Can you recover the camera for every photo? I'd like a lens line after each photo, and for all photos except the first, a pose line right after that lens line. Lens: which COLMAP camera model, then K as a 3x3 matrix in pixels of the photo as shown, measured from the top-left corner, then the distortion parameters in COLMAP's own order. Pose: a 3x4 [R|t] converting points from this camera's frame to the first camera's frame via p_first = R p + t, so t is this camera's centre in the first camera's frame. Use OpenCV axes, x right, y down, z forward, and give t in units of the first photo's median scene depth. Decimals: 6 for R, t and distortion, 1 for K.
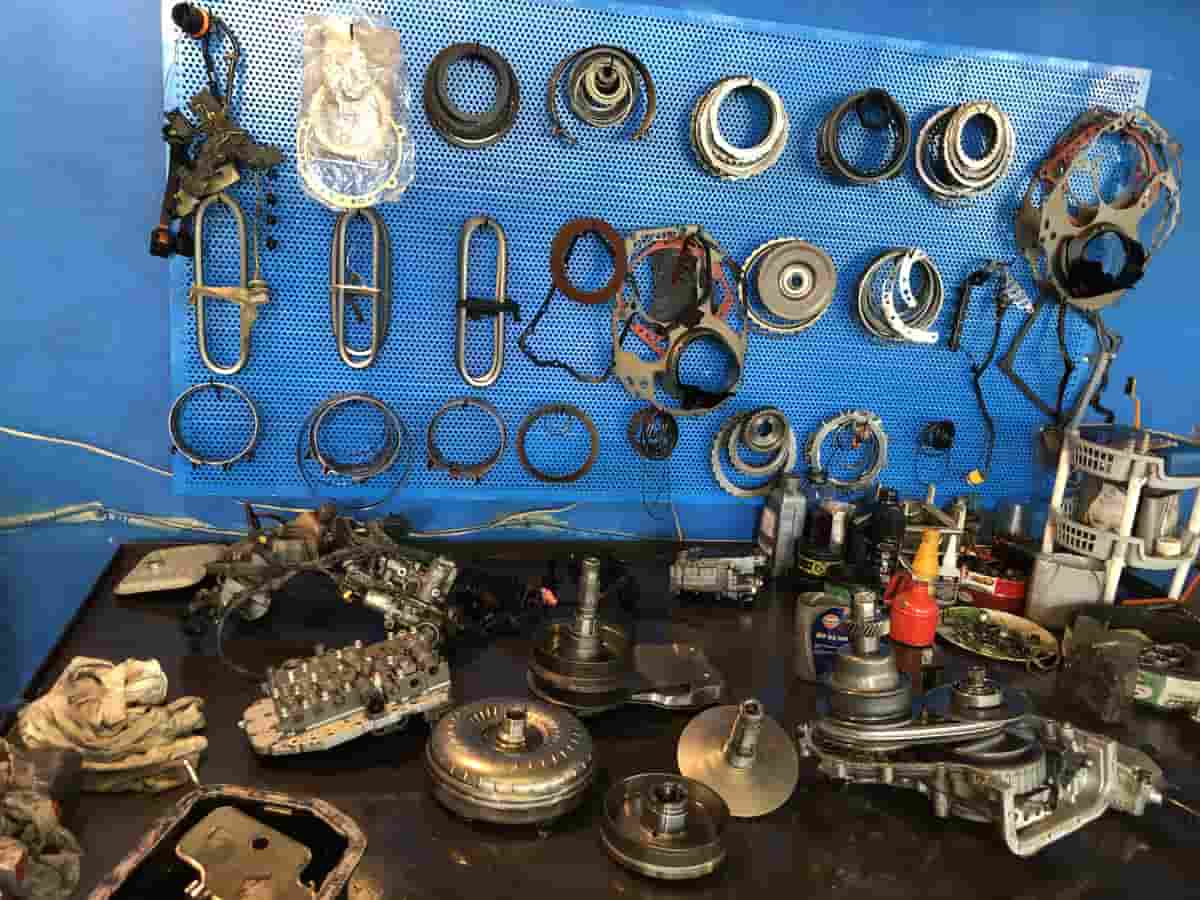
lens RADIAL K [[968.1, 0, 596.6], [0, 968.1, 449.1], [0, 0, 1]] dist [0.028932, -0.033856]
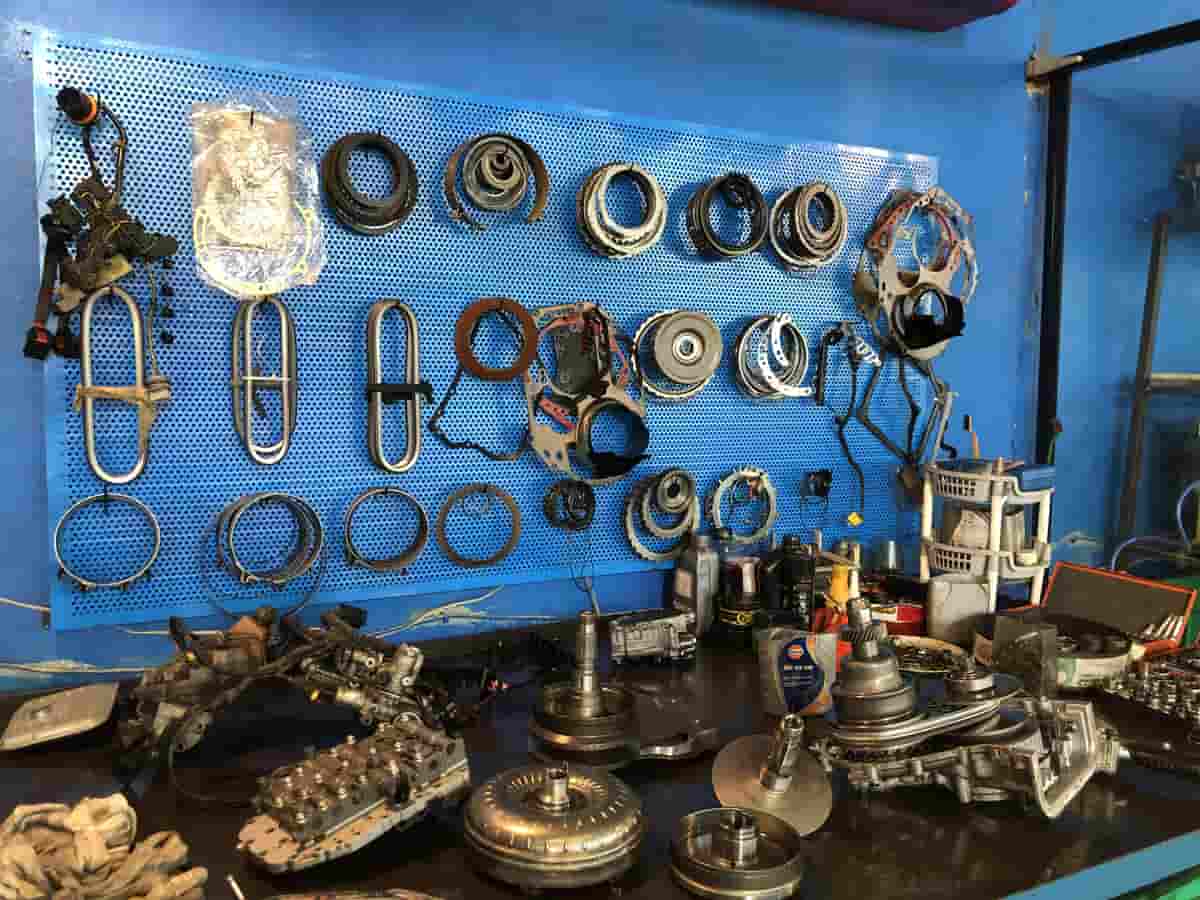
lens RADIAL K [[968.1, 0, 593.4], [0, 968.1, 449.3], [0, 0, 1]] dist [0.028932, -0.033856]
pose [[0.962747, -0.091913, 0.254302, -0.176247], [0.127475, 0.983668, -0.127070, 0.059249], [-0.238470, 0.154753, 0.958741, 0.025957]]
